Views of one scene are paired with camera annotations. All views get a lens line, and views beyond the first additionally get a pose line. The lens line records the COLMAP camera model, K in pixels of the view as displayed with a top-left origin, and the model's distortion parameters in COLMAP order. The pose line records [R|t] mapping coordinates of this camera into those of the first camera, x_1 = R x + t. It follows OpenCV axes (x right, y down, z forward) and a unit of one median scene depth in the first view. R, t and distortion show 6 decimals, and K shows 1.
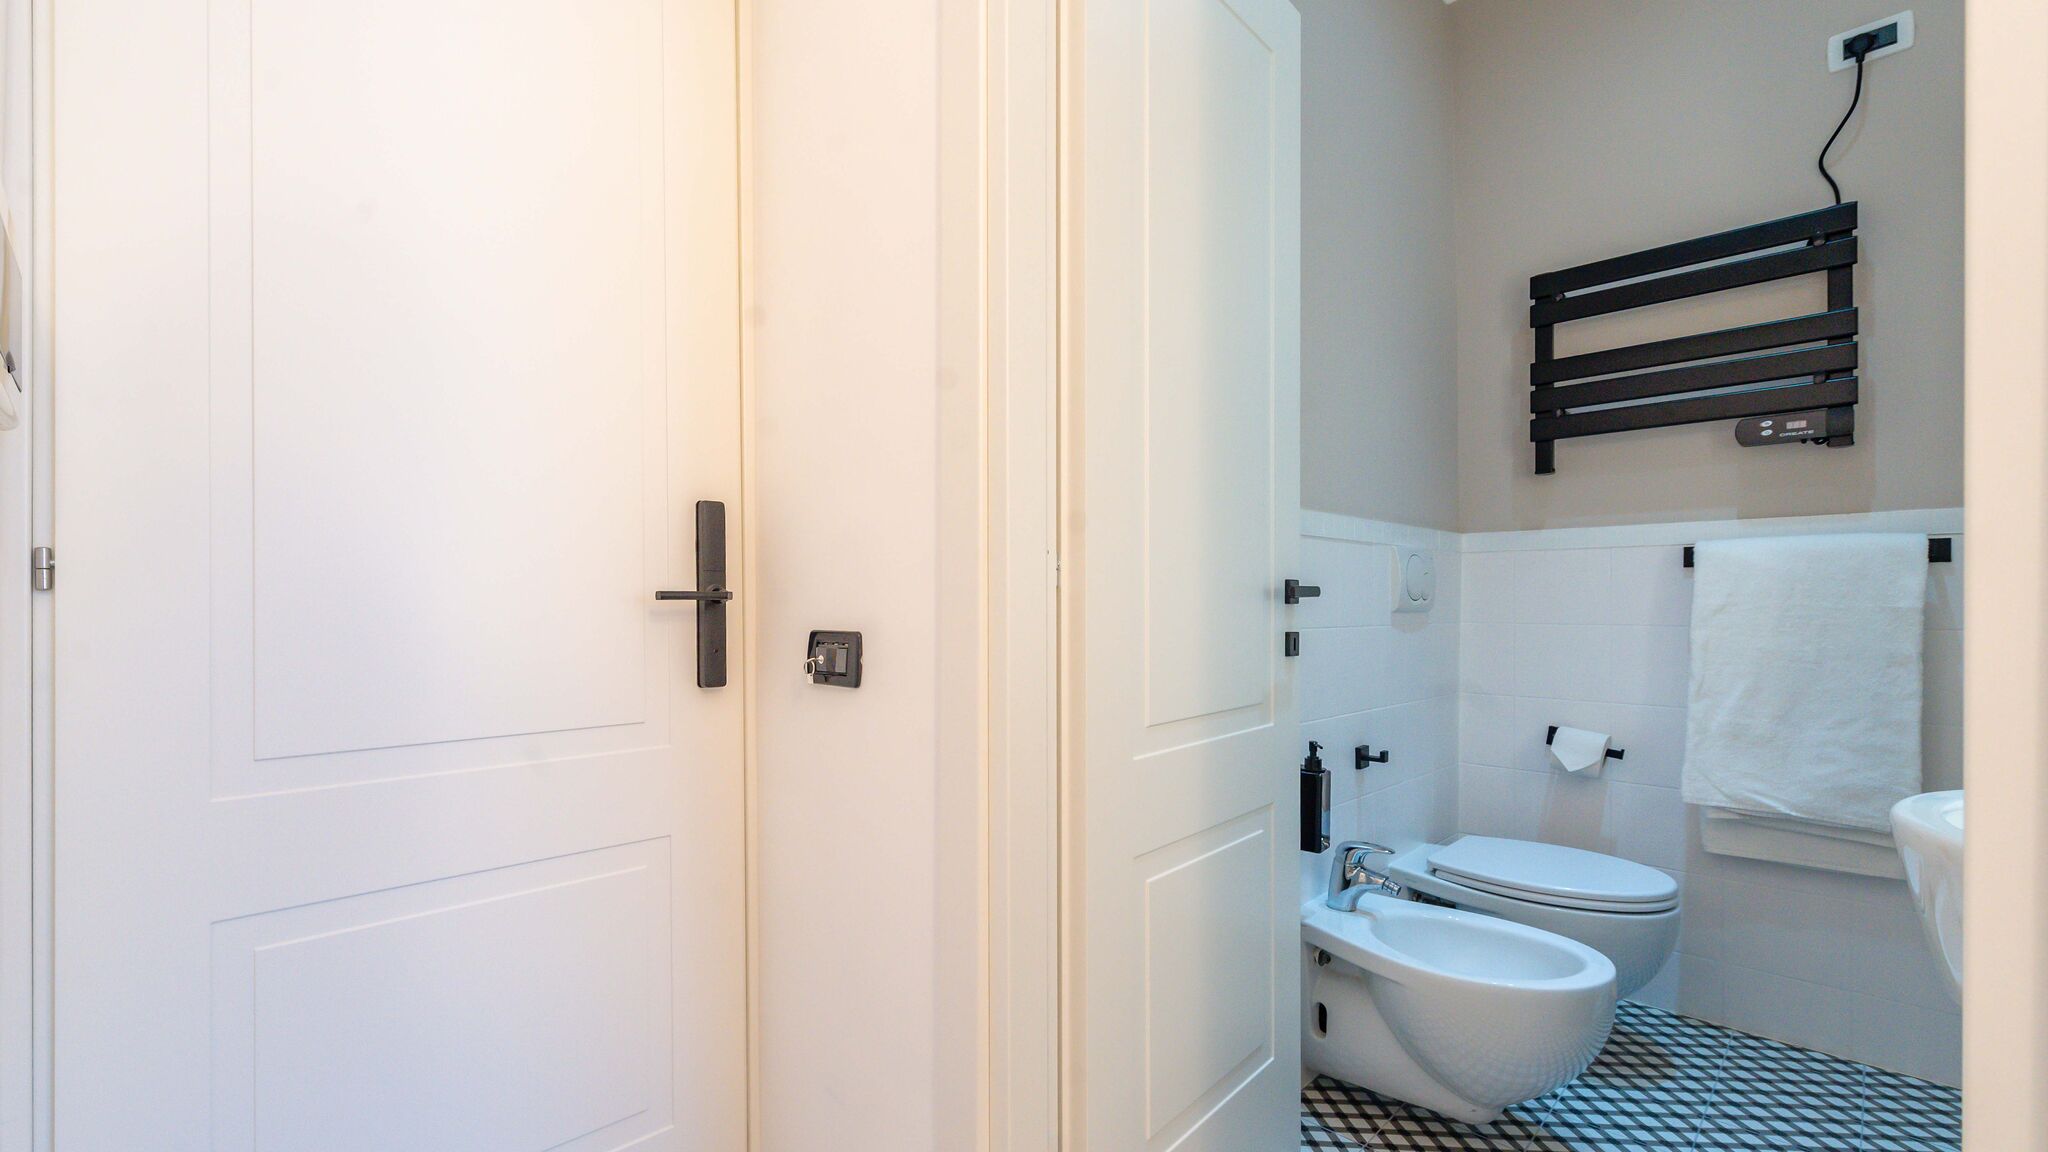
lens RADIAL K [[859.3, 0, 850.3], [0, 859.3, 601.7], [0, 0, 1]] dist [0.002972, -0.000129]
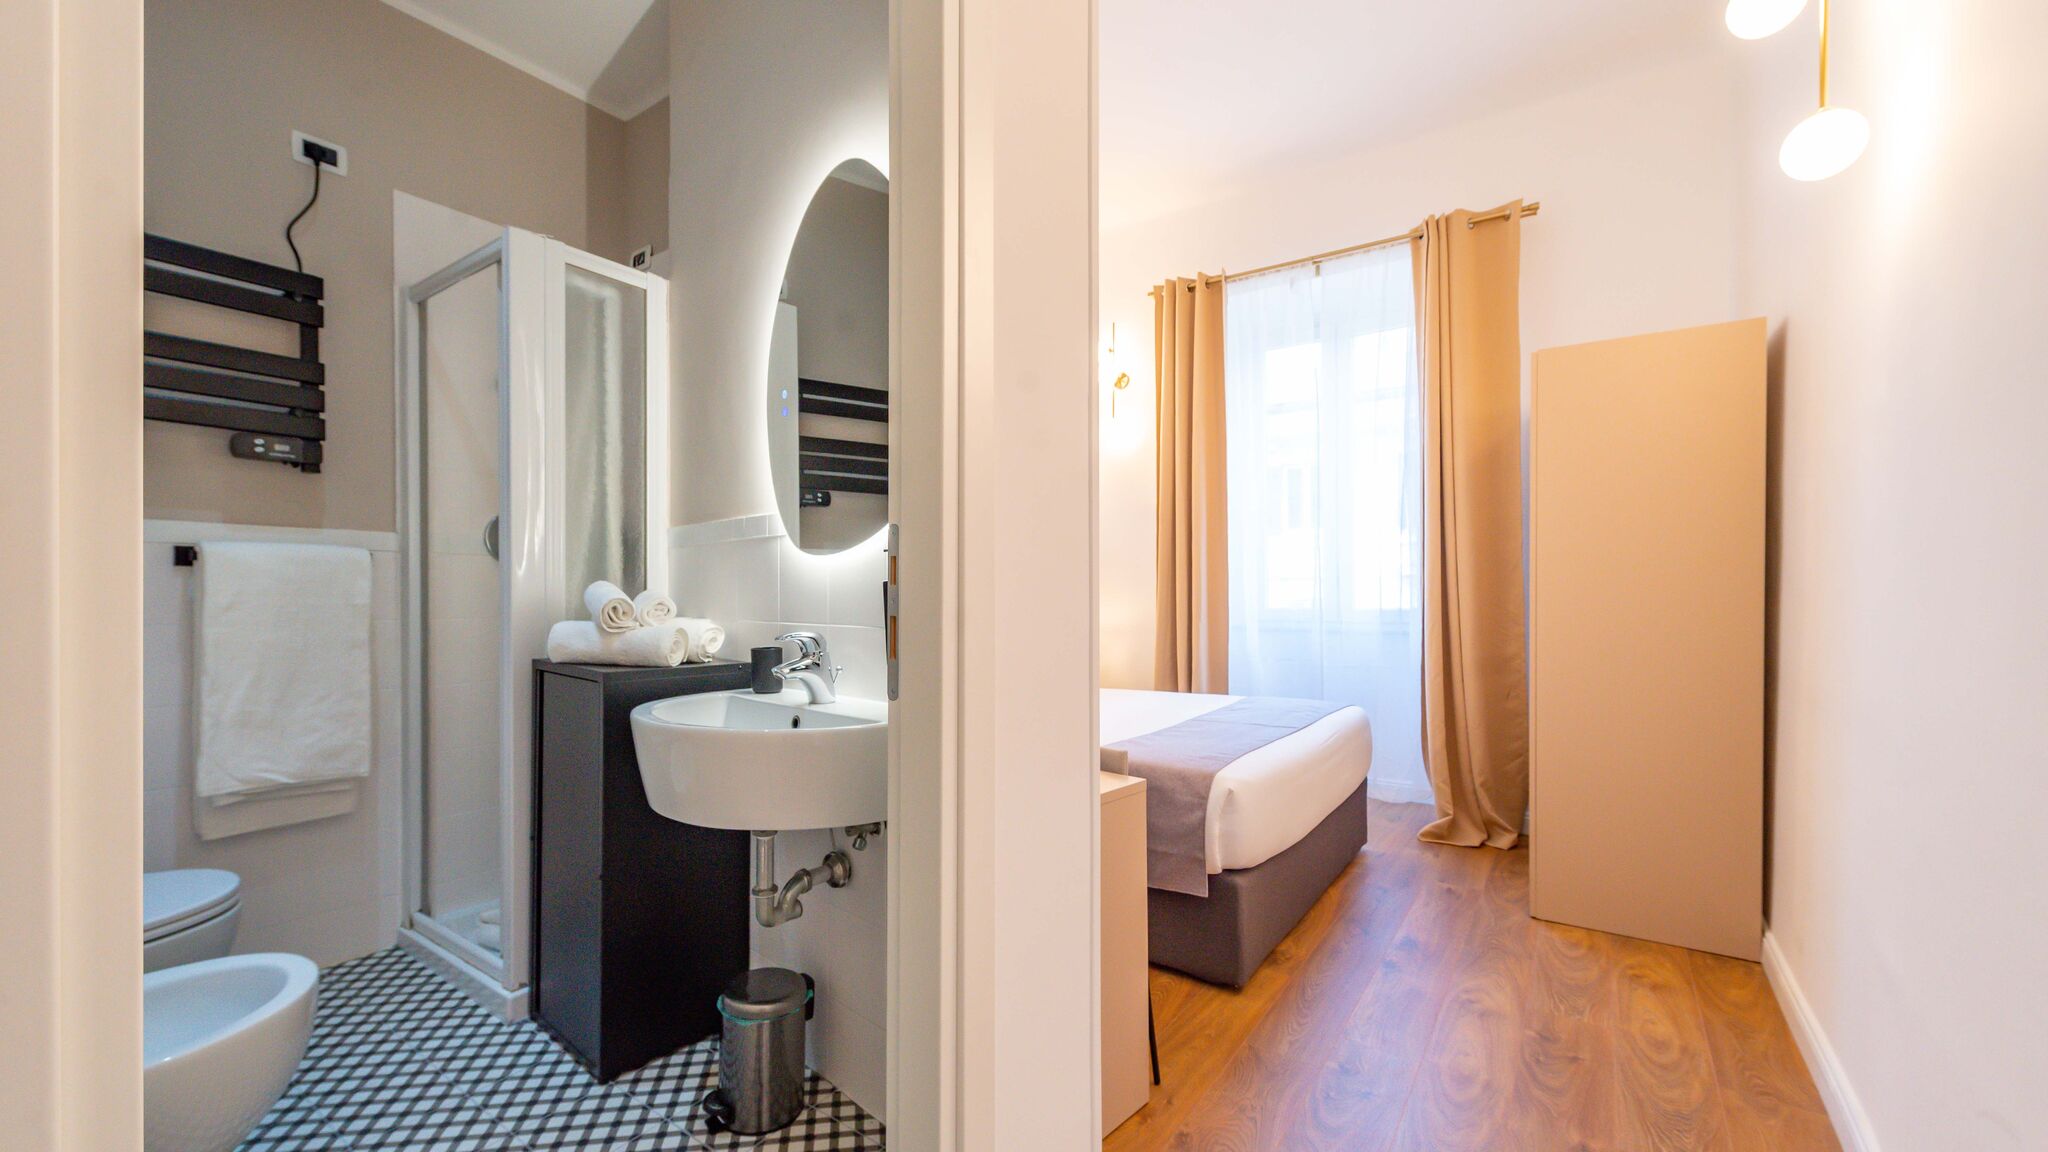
lens RADIAL K [[811.6, 0, 994.4], [0, 811.6, 599.7], [0, 0, 1]] dist [-0.001449, -0.000016]
pose [[-0.259106, -0.002027, 0.965847, -0.206173], [0.001649, 0.999995, 0.002541, -0.001441], [-0.965848, 0.002251, -0.259101, 0.350793]]
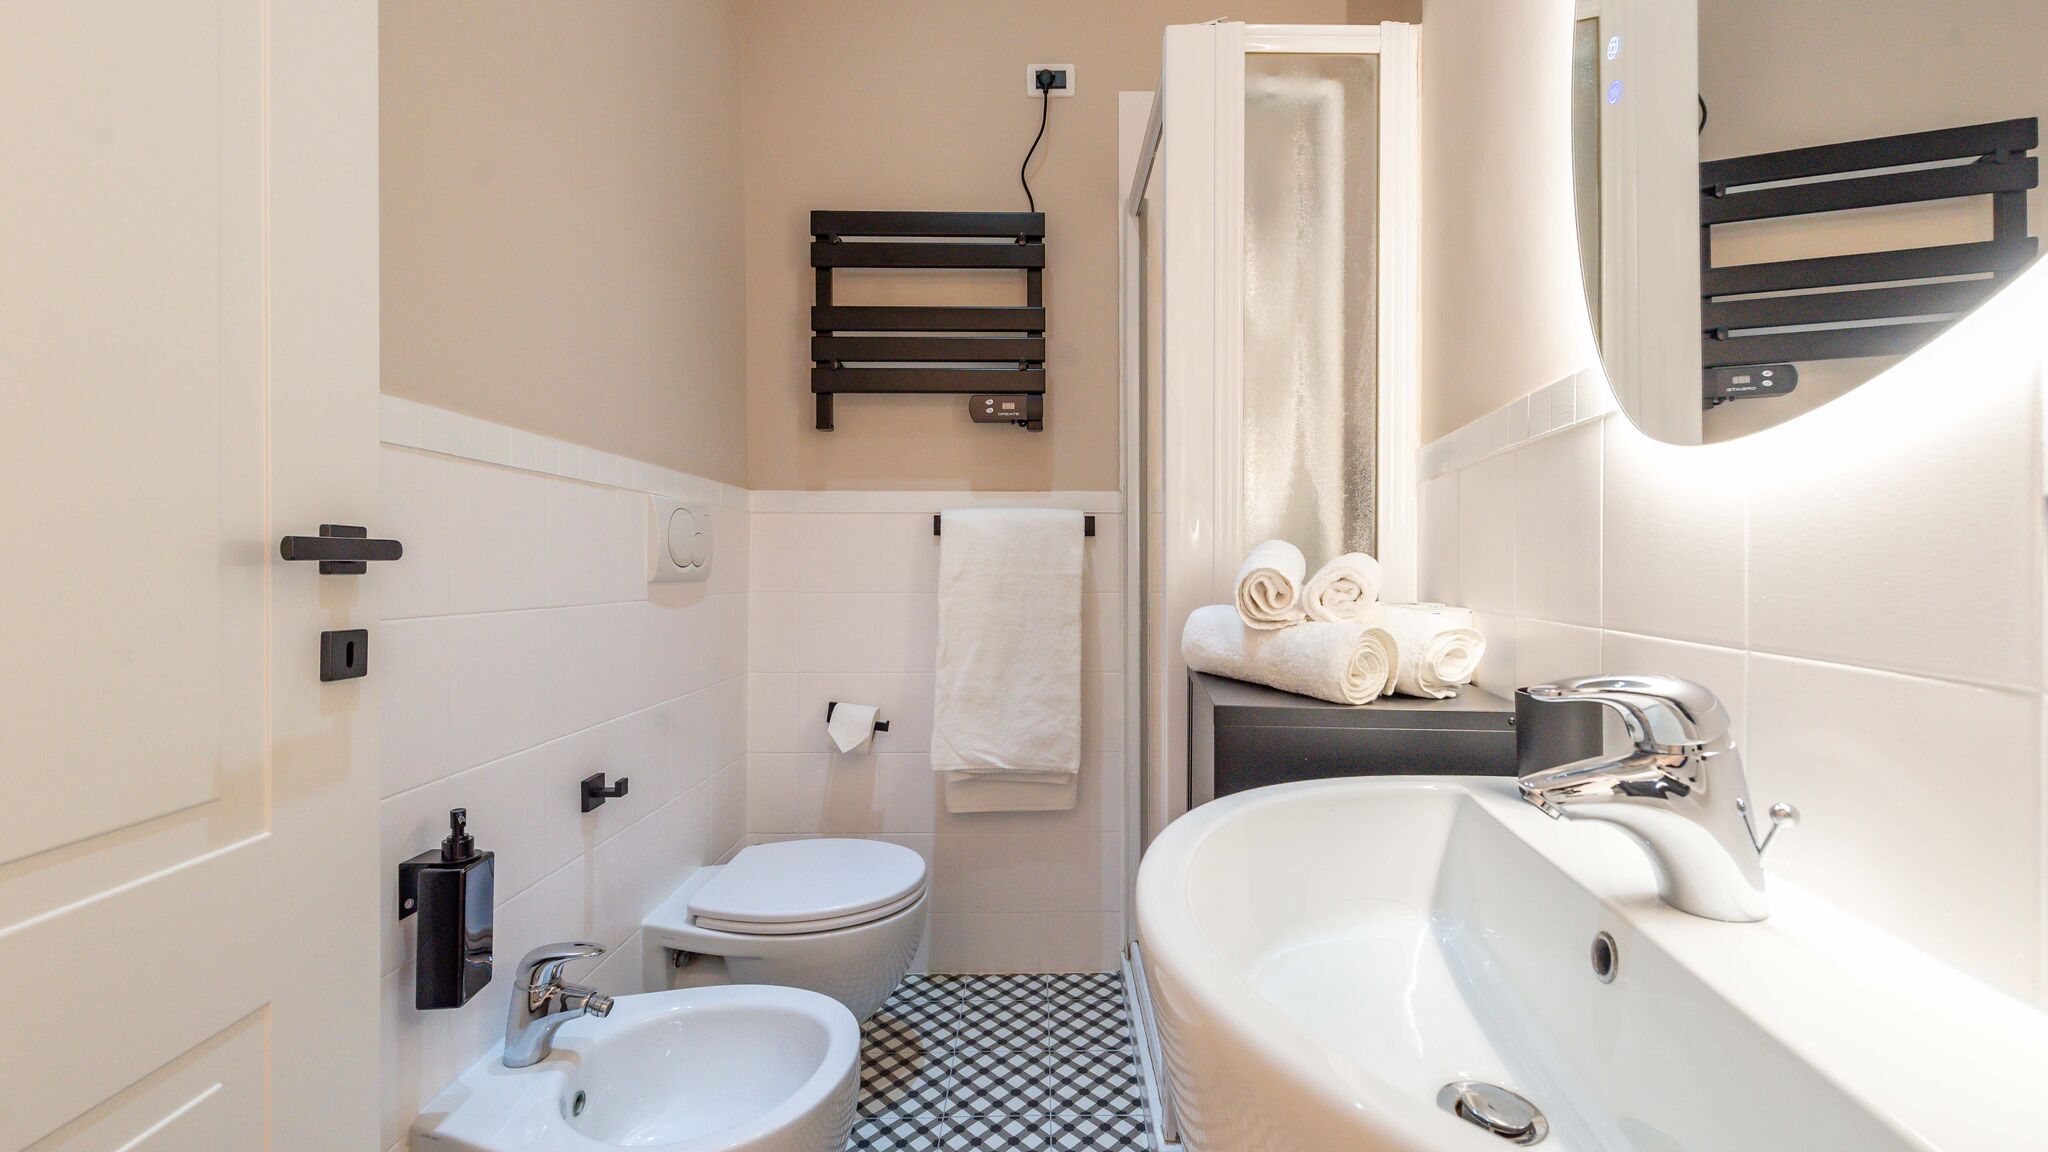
lens RADIAL K [[826.2, 0, 1049.4], [0, 826.2, 568.4], [0, 0, 1]] dist [0.007931, -0.004565]
pose [[0.627334, 0.000898, 0.778750, 0.316510], [-0.001367, 0.999999, -0.000053, -0.001067], [-0.778749, -0.001031, 0.627335, 0.303962]]
